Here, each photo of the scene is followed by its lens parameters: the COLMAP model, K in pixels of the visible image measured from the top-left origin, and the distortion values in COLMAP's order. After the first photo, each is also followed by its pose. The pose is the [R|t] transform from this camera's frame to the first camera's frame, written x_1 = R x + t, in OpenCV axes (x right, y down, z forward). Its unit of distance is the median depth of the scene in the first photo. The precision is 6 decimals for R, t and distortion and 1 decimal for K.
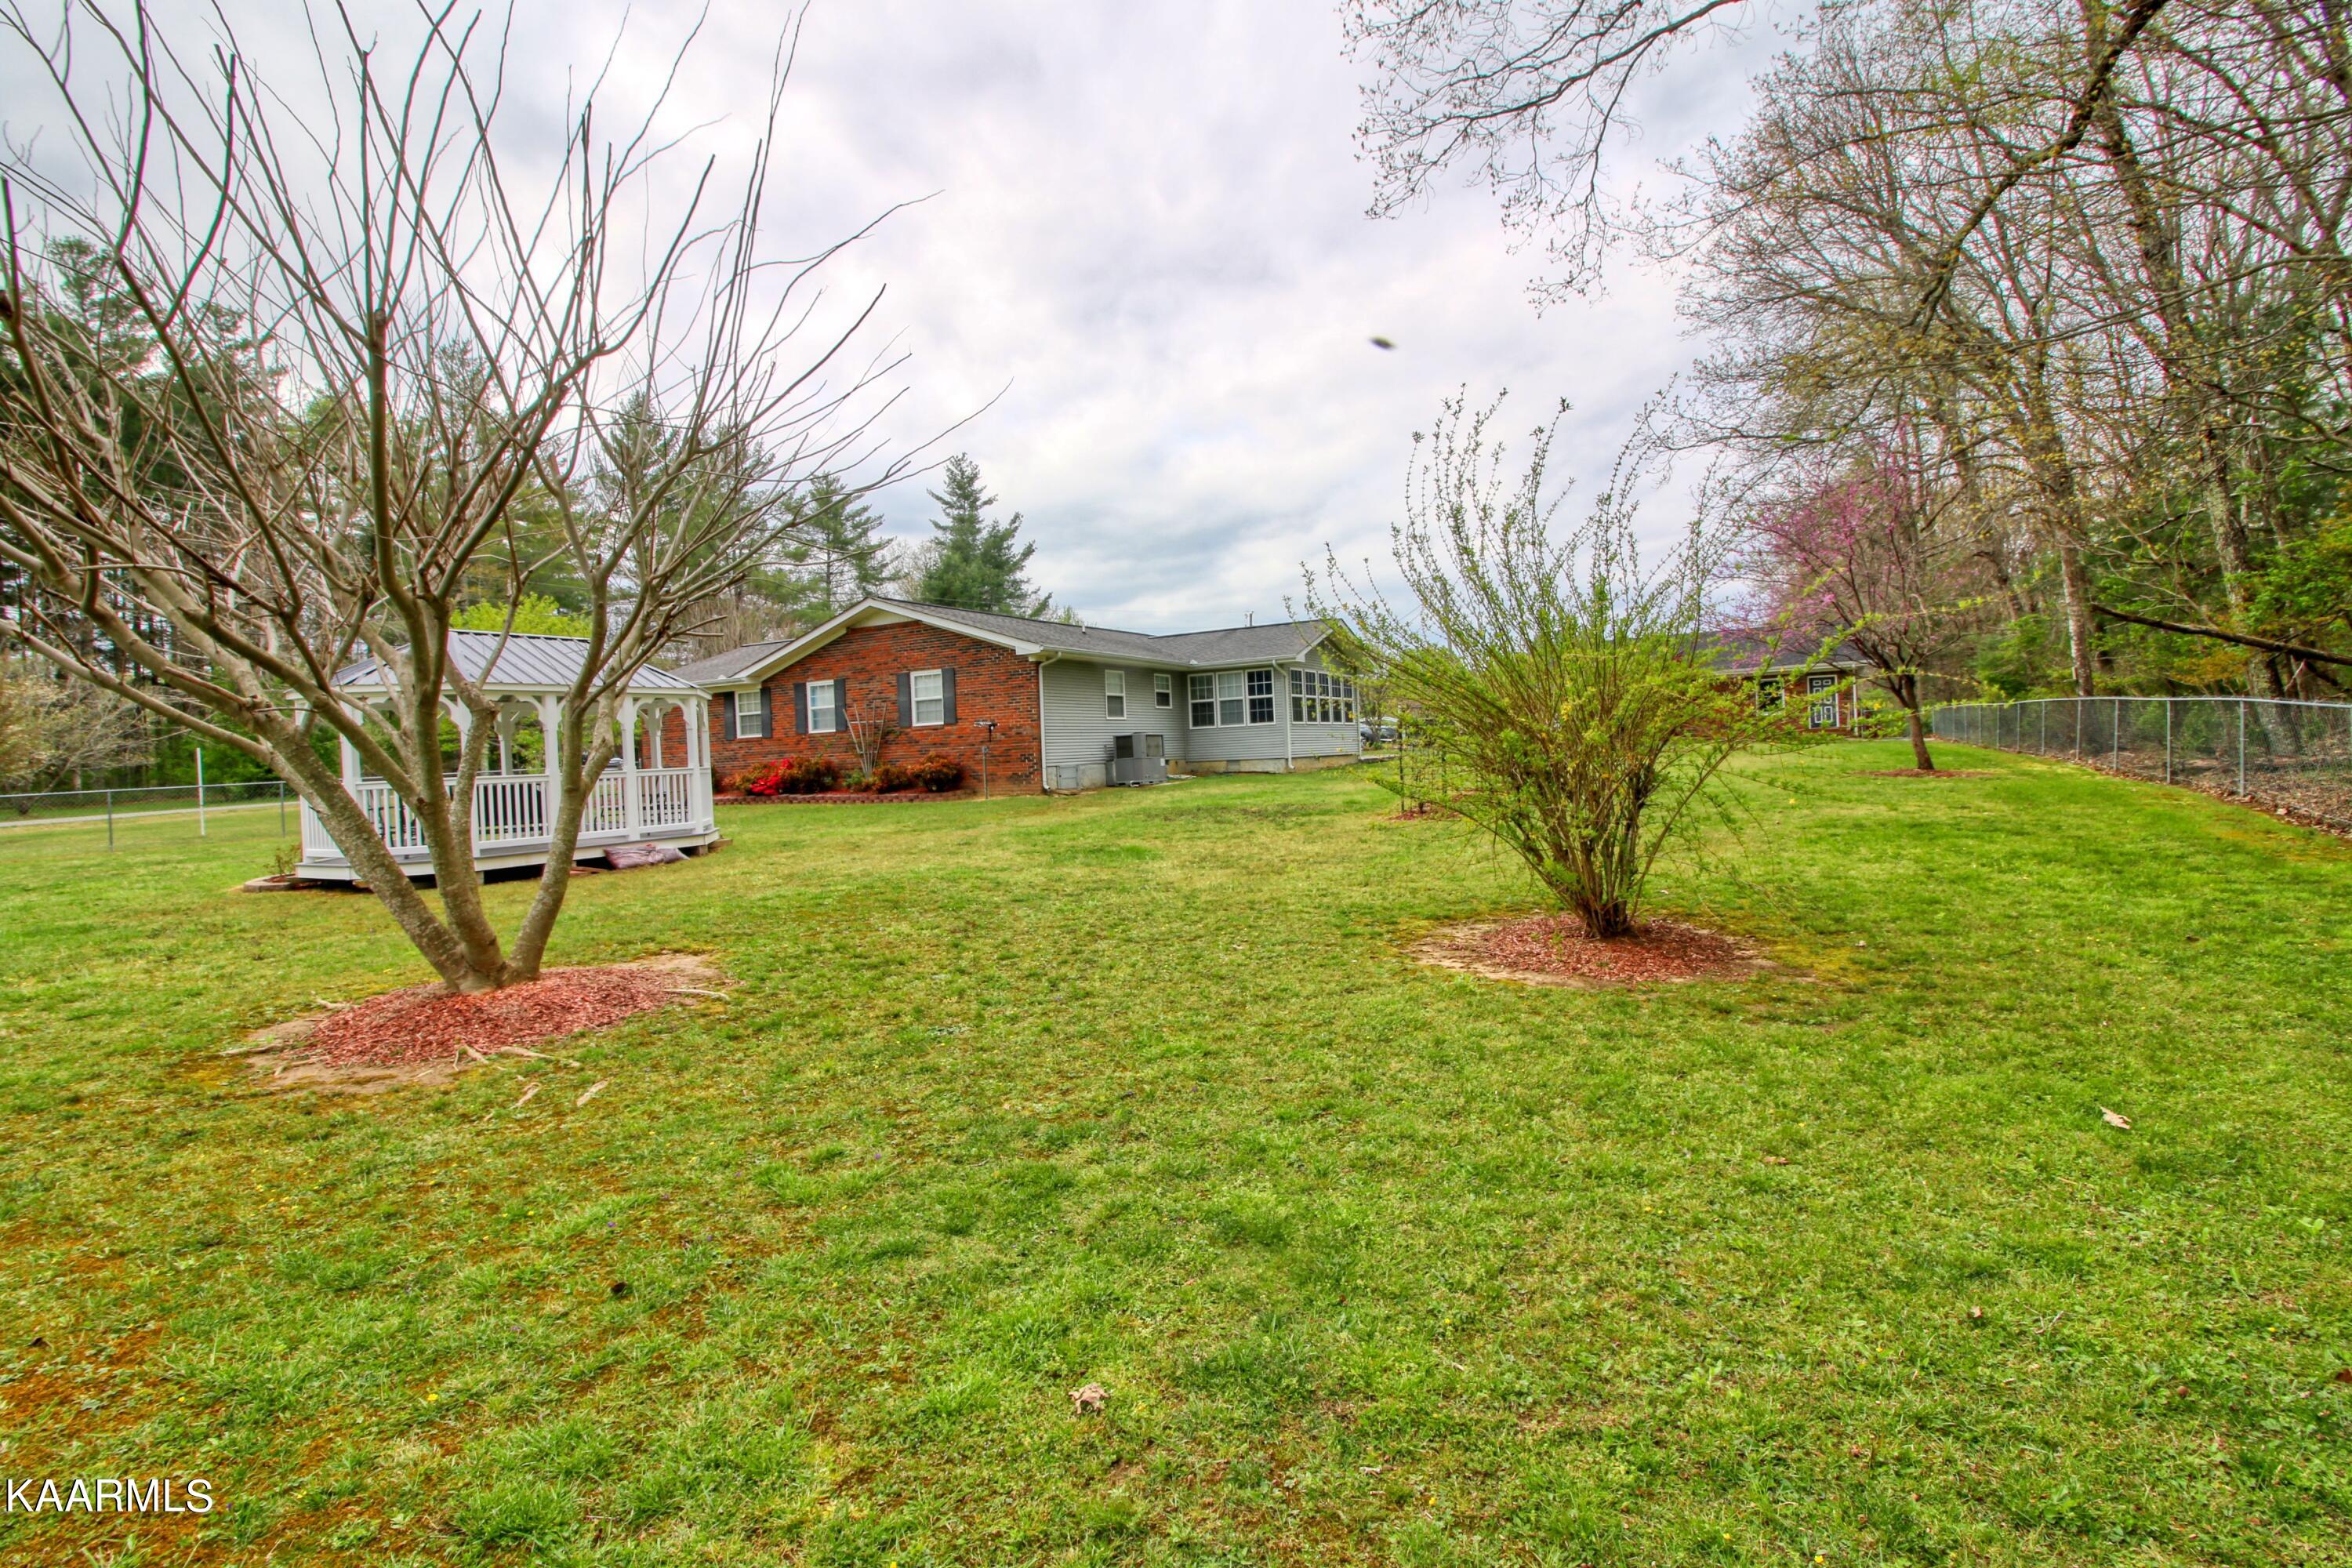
lens RADIAL K [[1091.4, 0, 1175.9], [0, 1091.4, 790.1], [0, 0, 1]] dist [-0.006842, -0.006466]
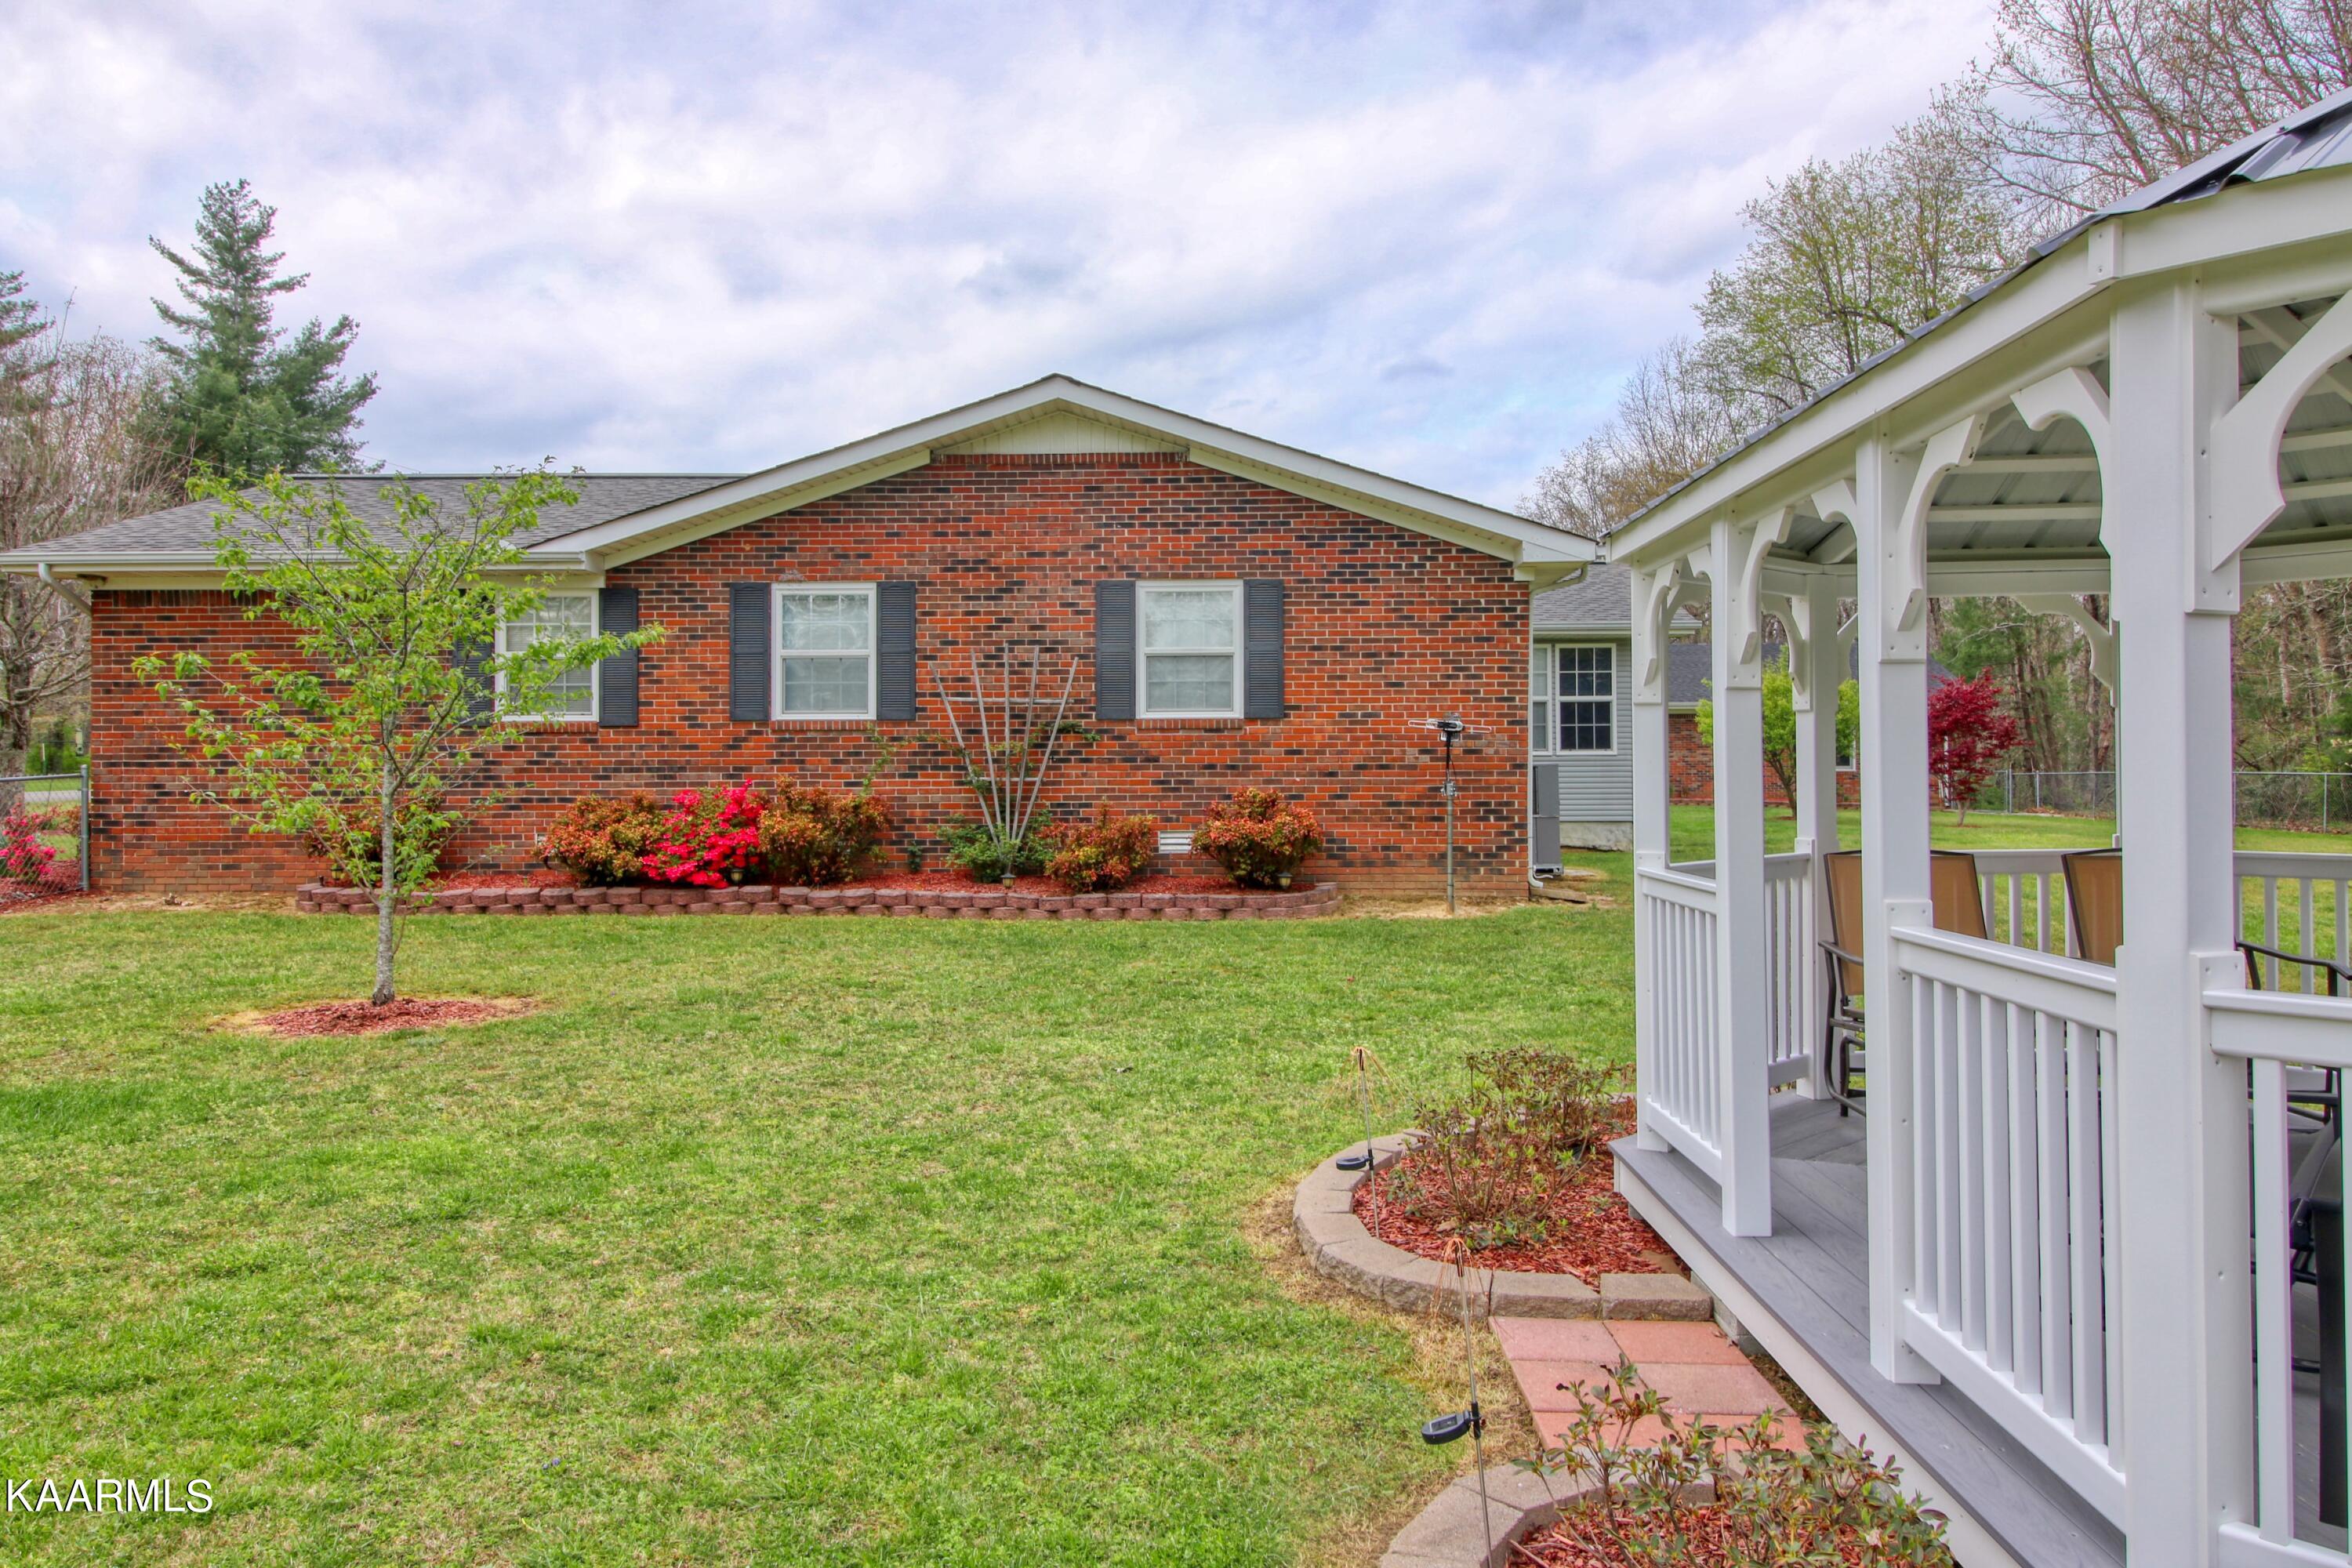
lens RADIAL K [[1620.6, 0, 1173.9], [0, 1620.6, 774.7], [0, 0, 1]] dist [-0.006519, -0.001179]
pose [[0.882120, 0.041230, 0.469216, -0.445419], [-0.018566, 0.998431, -0.052828, -0.006585], [-0.470658, 0.037889, 0.881502, 0.423007]]
